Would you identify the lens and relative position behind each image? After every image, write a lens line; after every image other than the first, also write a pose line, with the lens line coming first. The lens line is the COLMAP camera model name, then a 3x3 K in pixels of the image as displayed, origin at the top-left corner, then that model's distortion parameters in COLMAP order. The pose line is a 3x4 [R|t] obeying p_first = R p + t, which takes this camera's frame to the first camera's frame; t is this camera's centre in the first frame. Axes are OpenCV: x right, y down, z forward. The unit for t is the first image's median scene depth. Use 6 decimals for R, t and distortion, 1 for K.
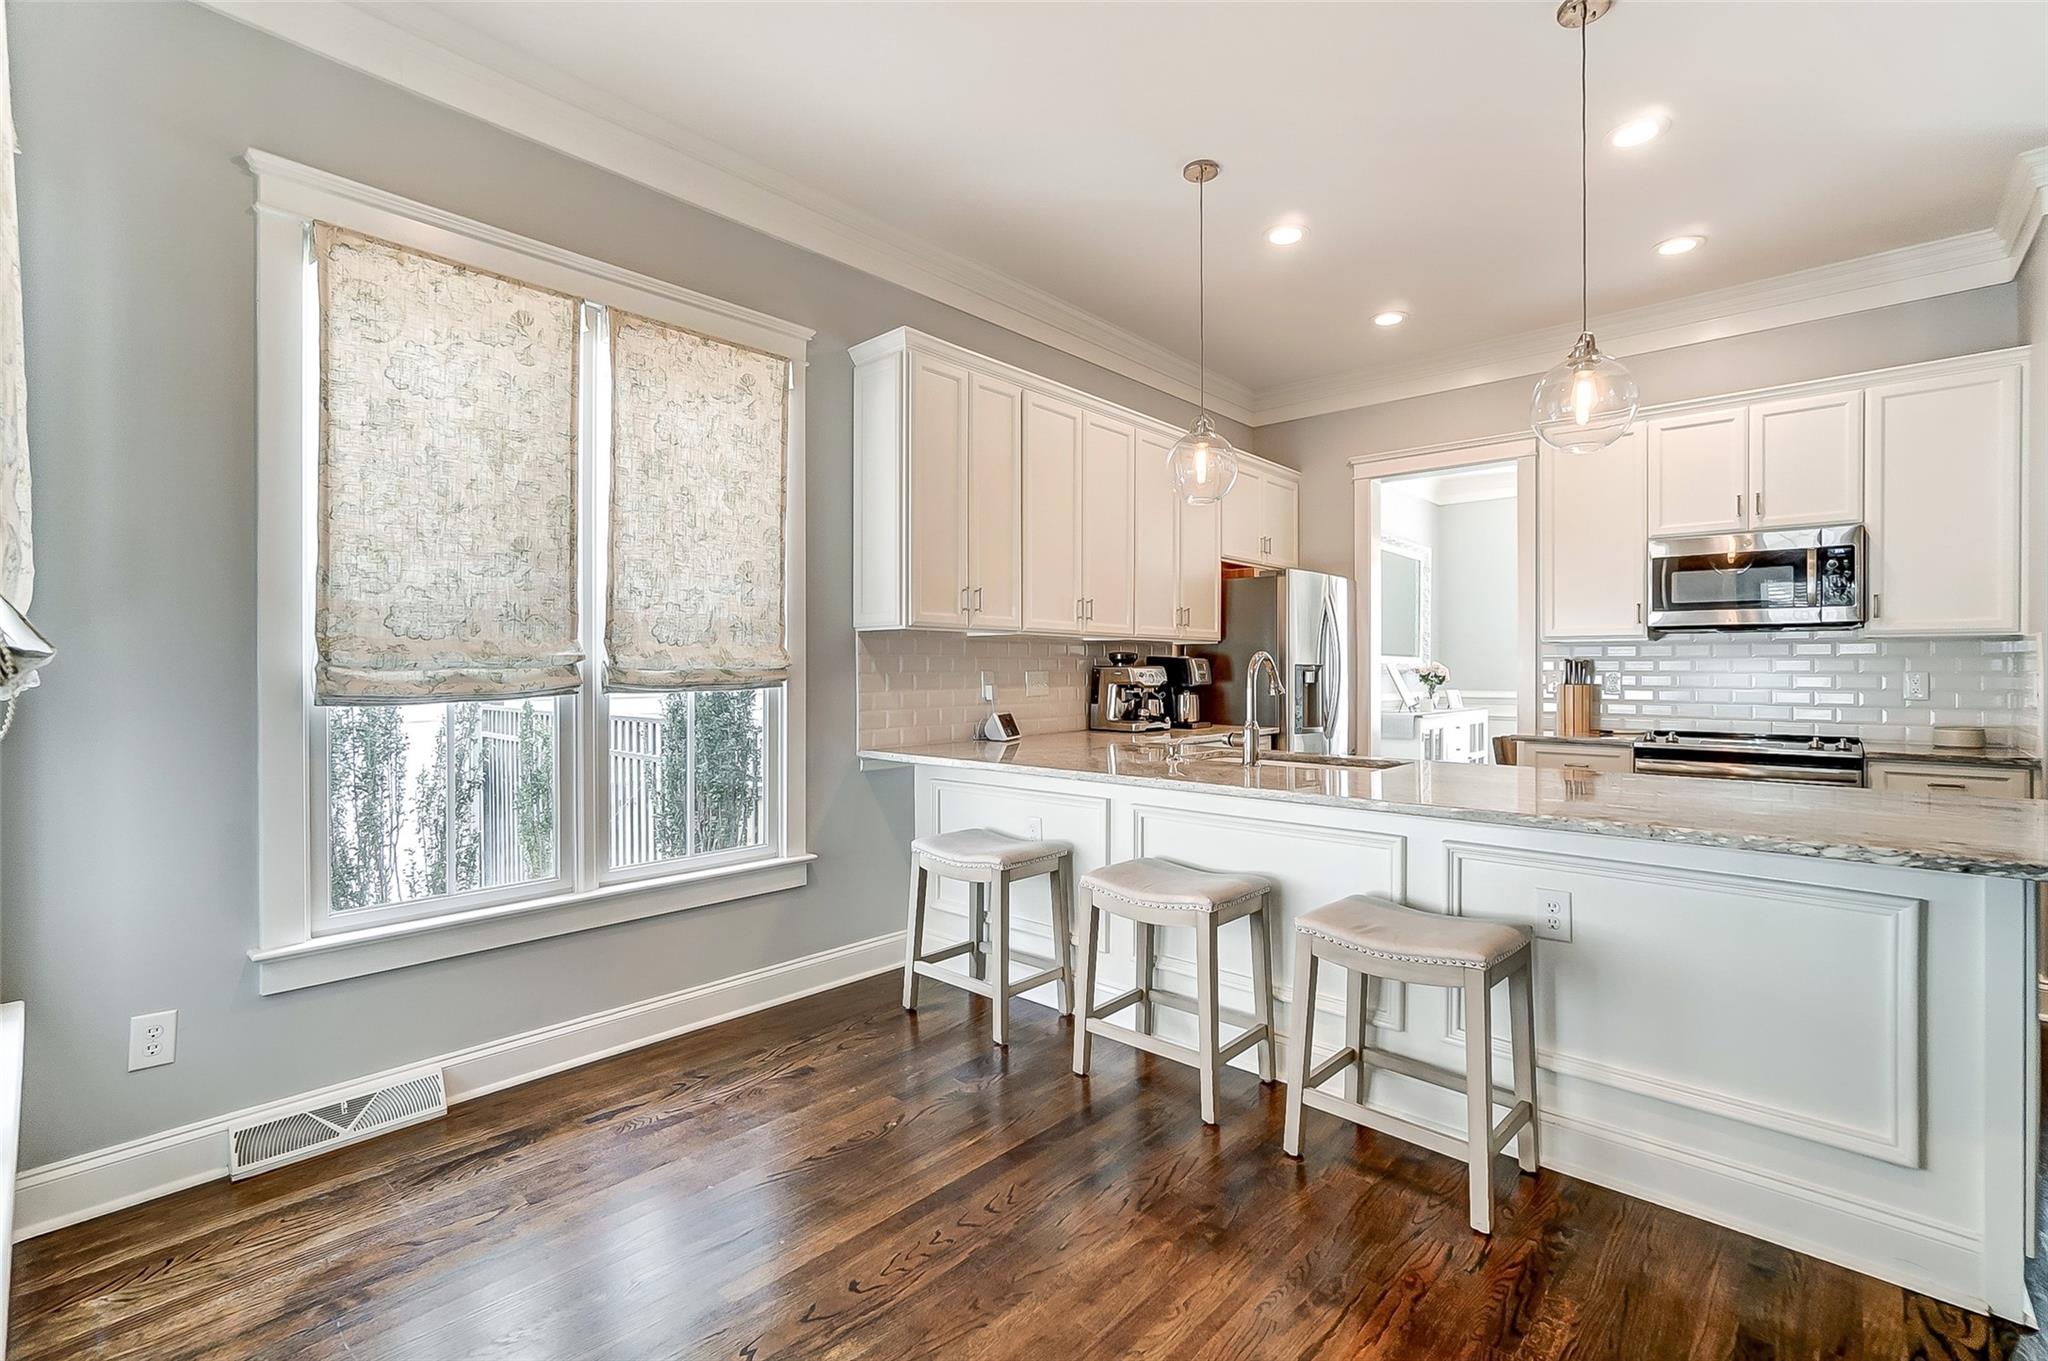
lens RADIAL K [[915.1, 0, 1016.7], [0, 915.1, 669.4], [0, 0, 1]] dist [-0.034605, 0.016732]
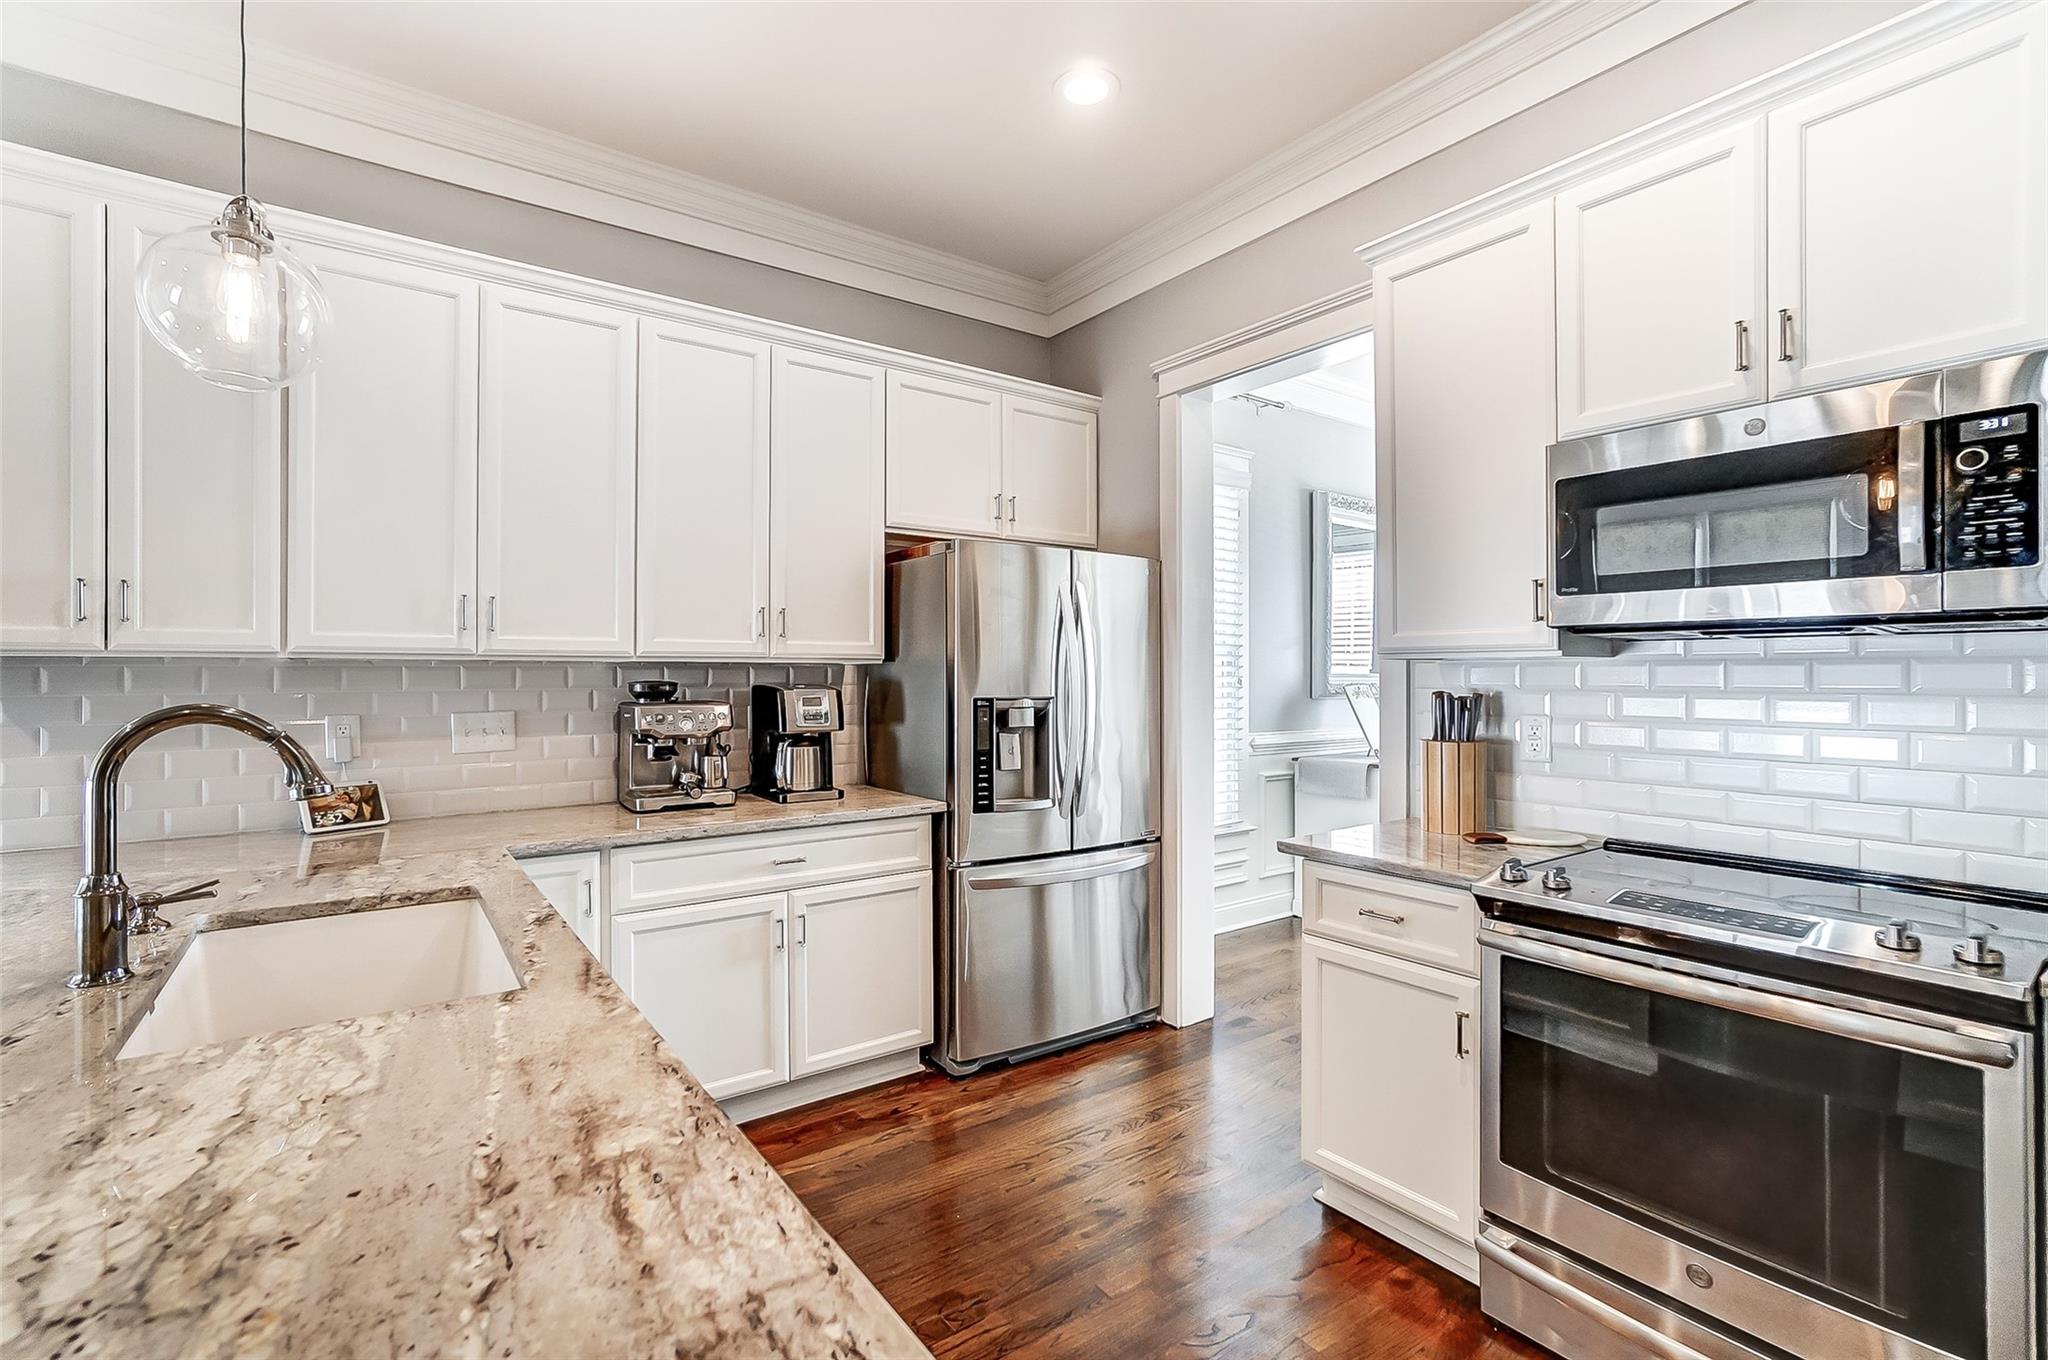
lens RADIAL K [[914.2, 0, 1005.2], [0, 914.2, 673.4], [0, 0, 1]] dist [-0.017675, 0.006146]
pose [[0.977108, -0.003218, -0.212720, 0.586609], [0.002406, 0.999989, -0.004077, -0.025212], [0.212731, 0.003472, 0.977105, 0.536395]]
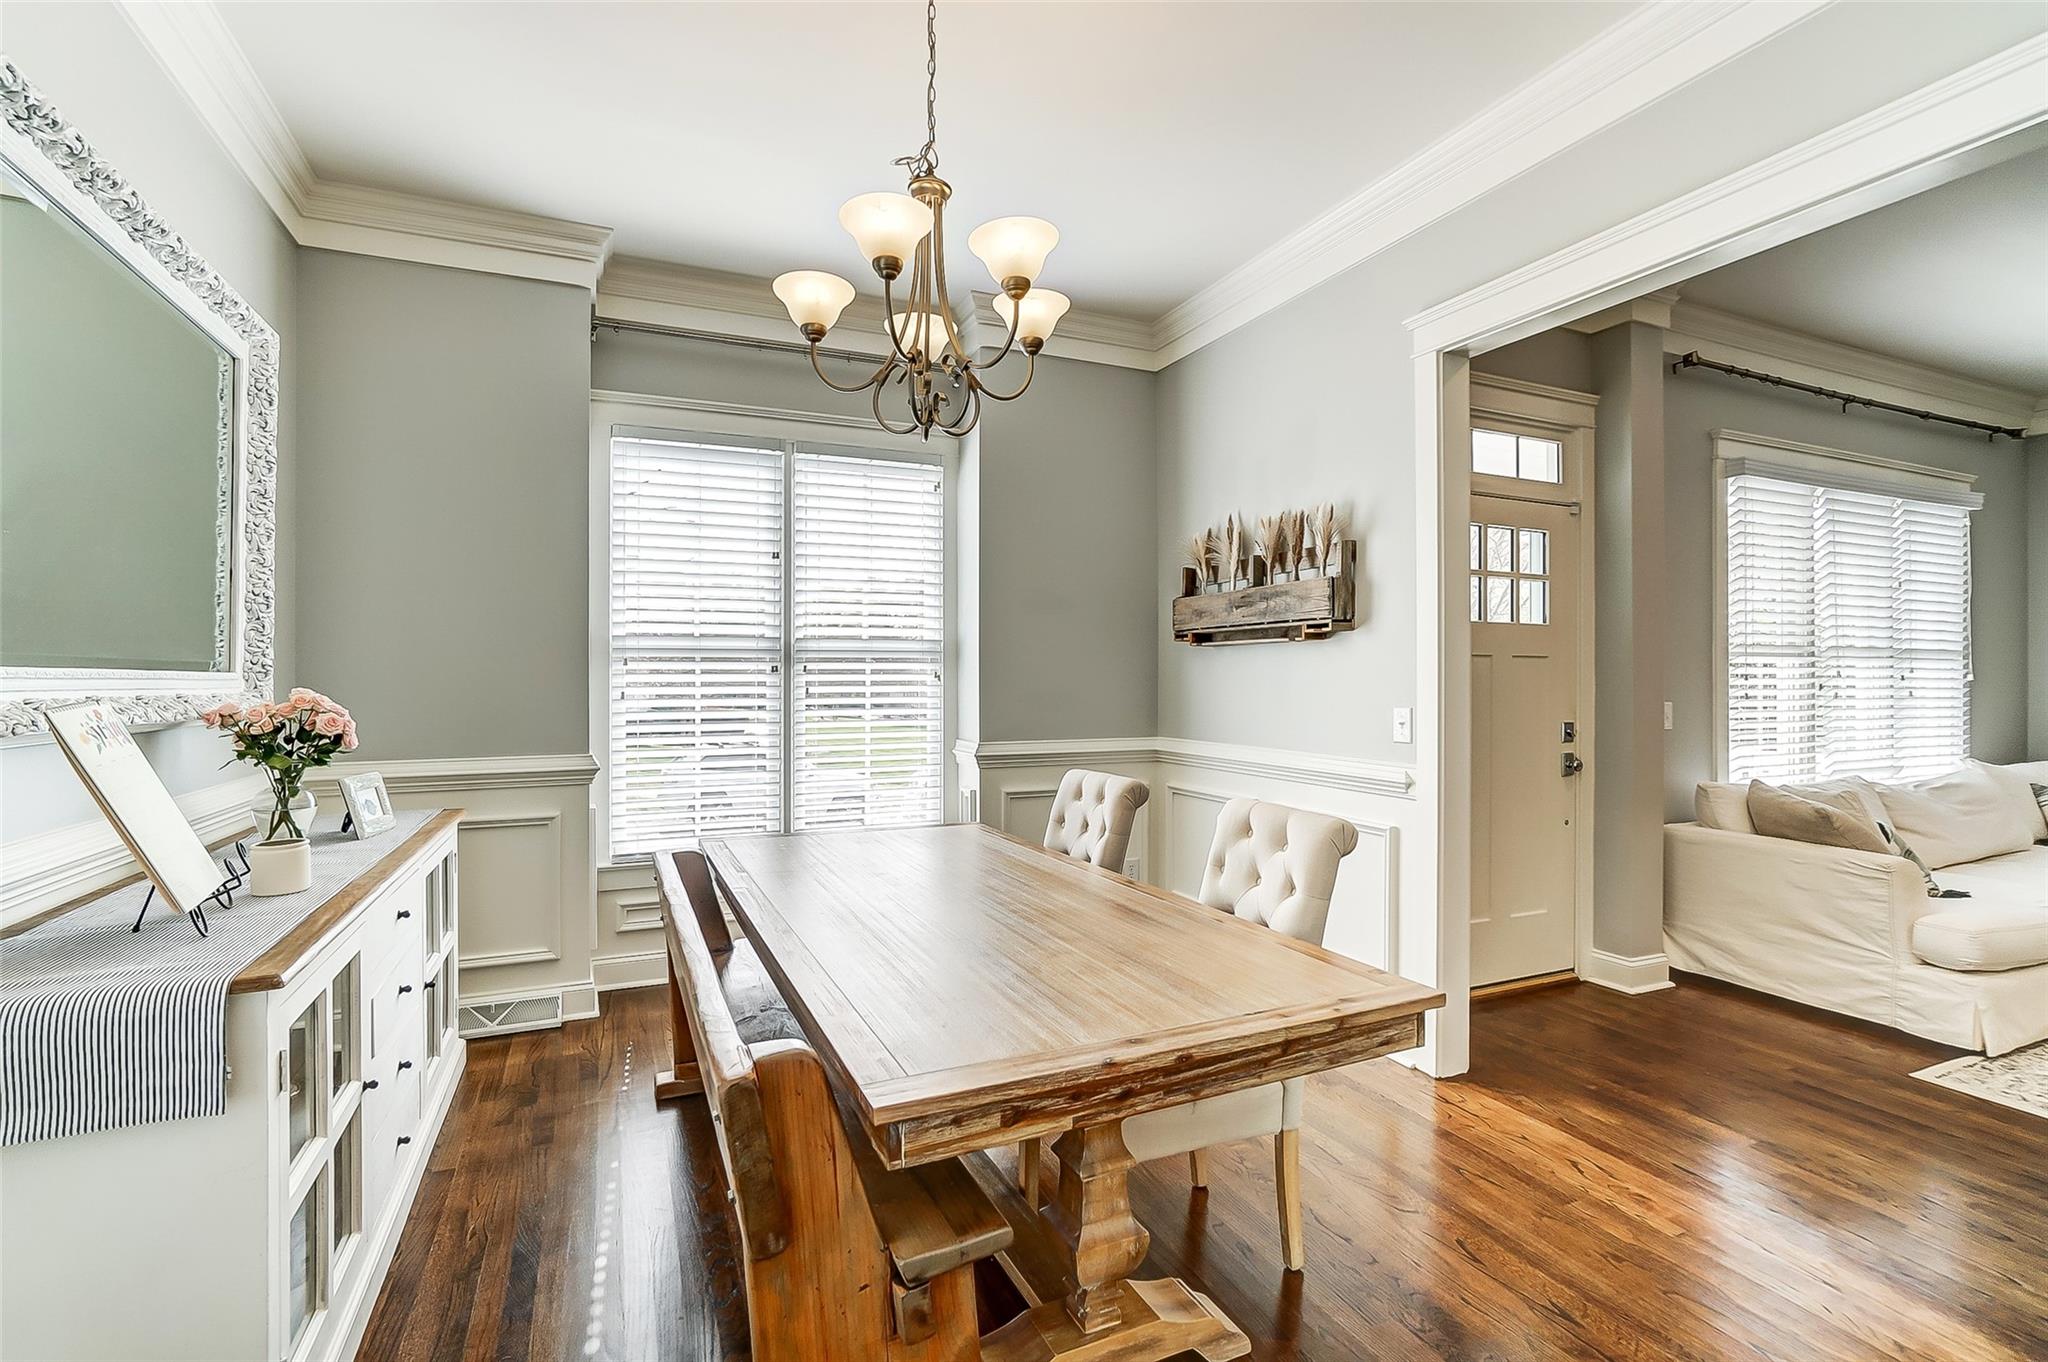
lens RADIAL K [[915.1, 0, 1016.7], [0, 915.1, 669.9], [0, 0, 1]] dist [-0.034605, 0.016732]
pose [[0.413902, 0.006035, 0.910301, 0.611987], [-0.000582, 0.999980, -0.006365, -0.023802], [-0.910321, 0.002105, 0.413898, 1.405126]]
